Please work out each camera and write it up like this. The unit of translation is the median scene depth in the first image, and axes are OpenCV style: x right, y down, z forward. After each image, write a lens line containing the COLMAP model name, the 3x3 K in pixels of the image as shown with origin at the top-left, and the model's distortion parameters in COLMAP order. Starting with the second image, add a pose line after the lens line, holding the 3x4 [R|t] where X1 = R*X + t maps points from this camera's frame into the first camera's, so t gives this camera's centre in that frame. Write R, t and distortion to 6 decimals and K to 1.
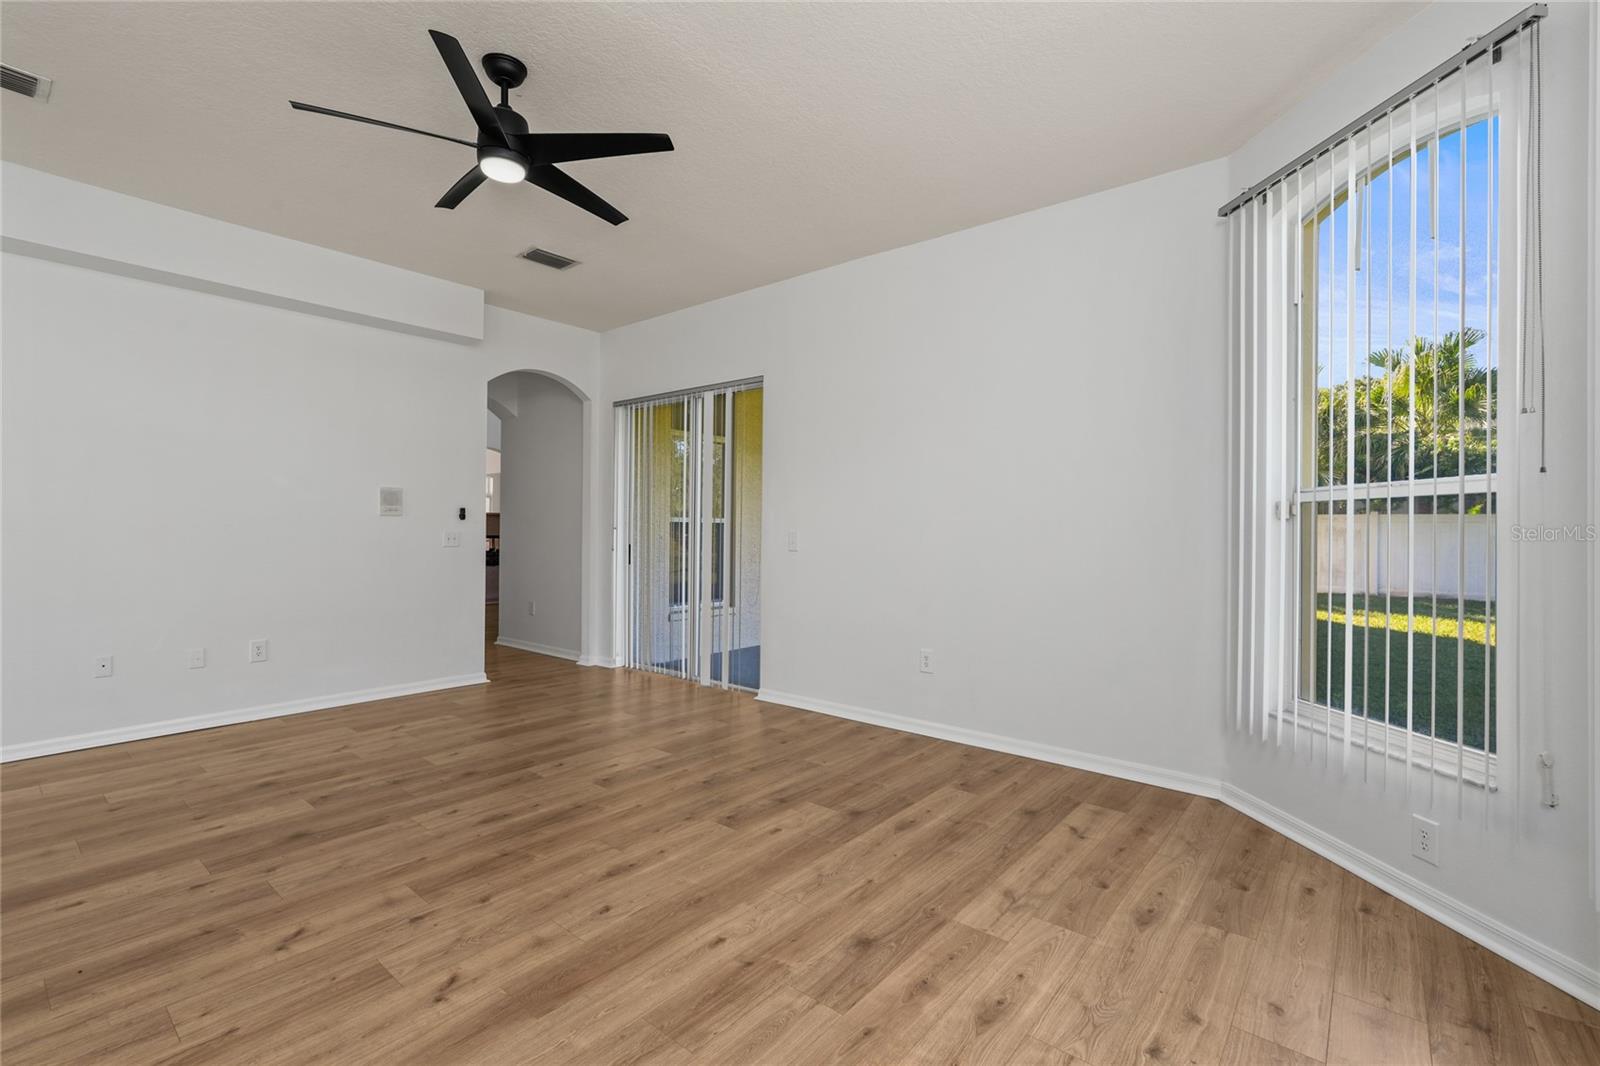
lens RADIAL K [[700.3, 0, 800.0], [0, 700.3, 533.0], [0, 0, 1]] dist [-0.011710, 0.001137]
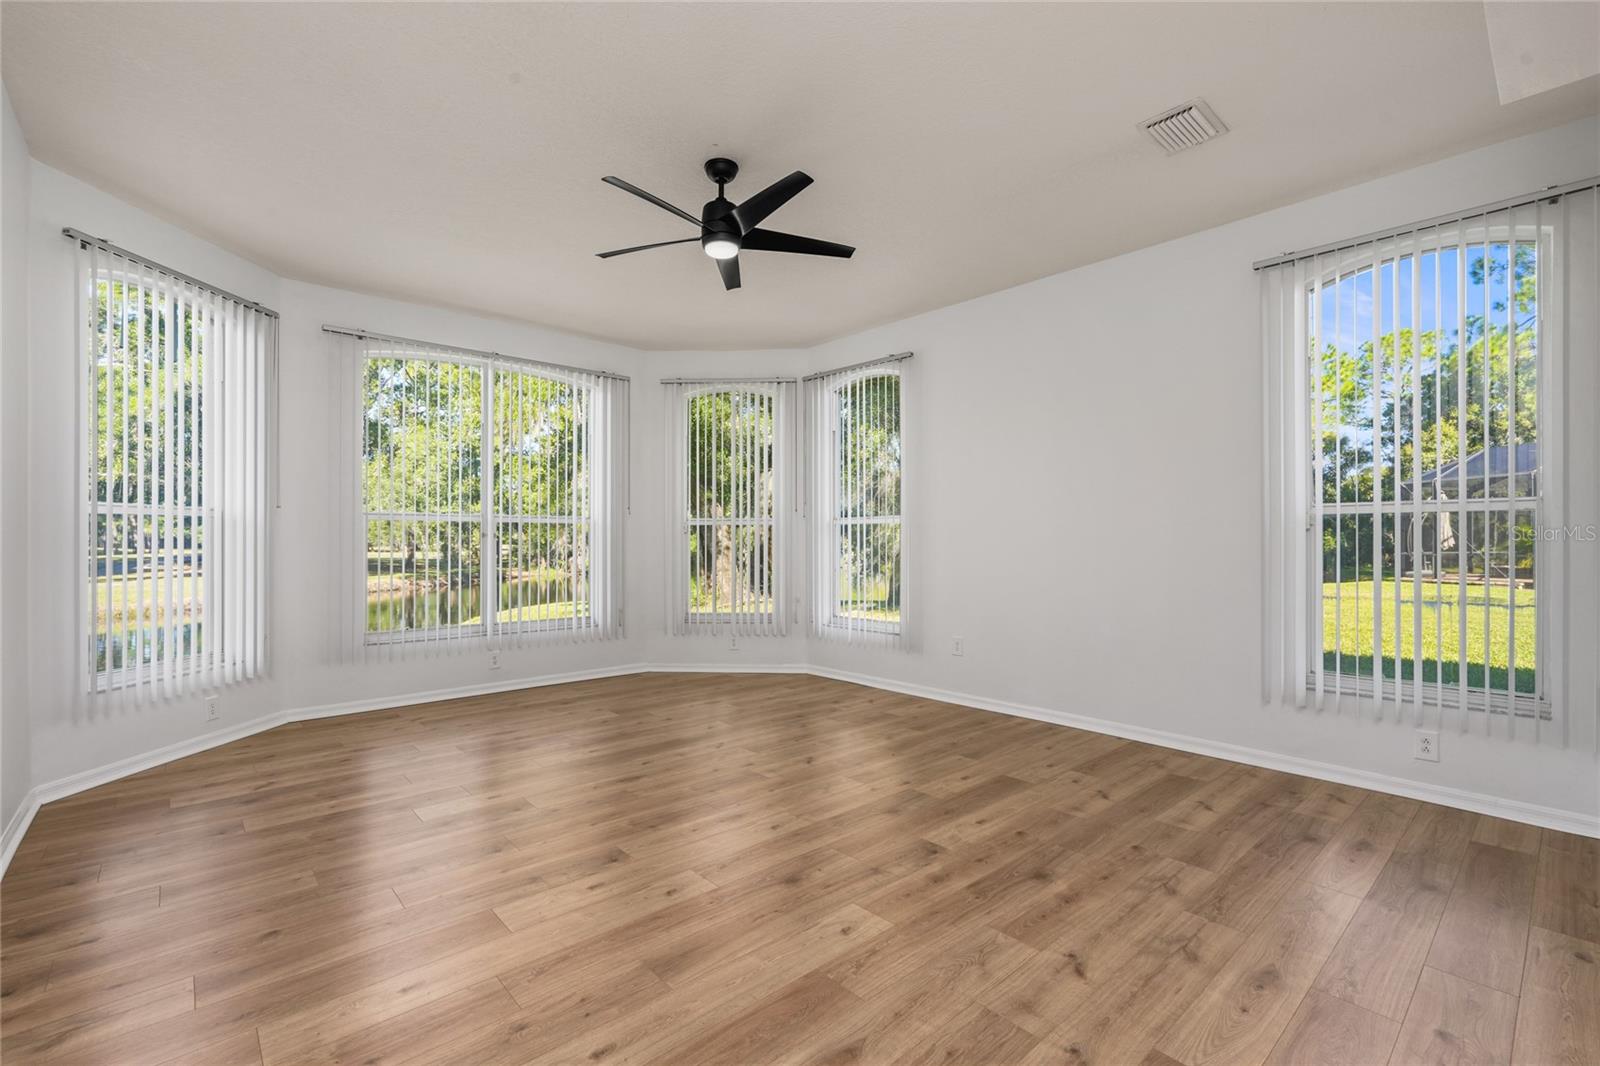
lens RADIAL K [[697.4, 0, 800.0], [0, 697.4, 533.0], [0, 0, 1]] dist [-0.010056, 0.000306]
pose [[-0.989105, -0.005635, 0.147105, -0.670992], [-0.006731, 0.999953, -0.006956, -0.010054], [-0.147059, -0.007870, -0.989096, 1.960370]]
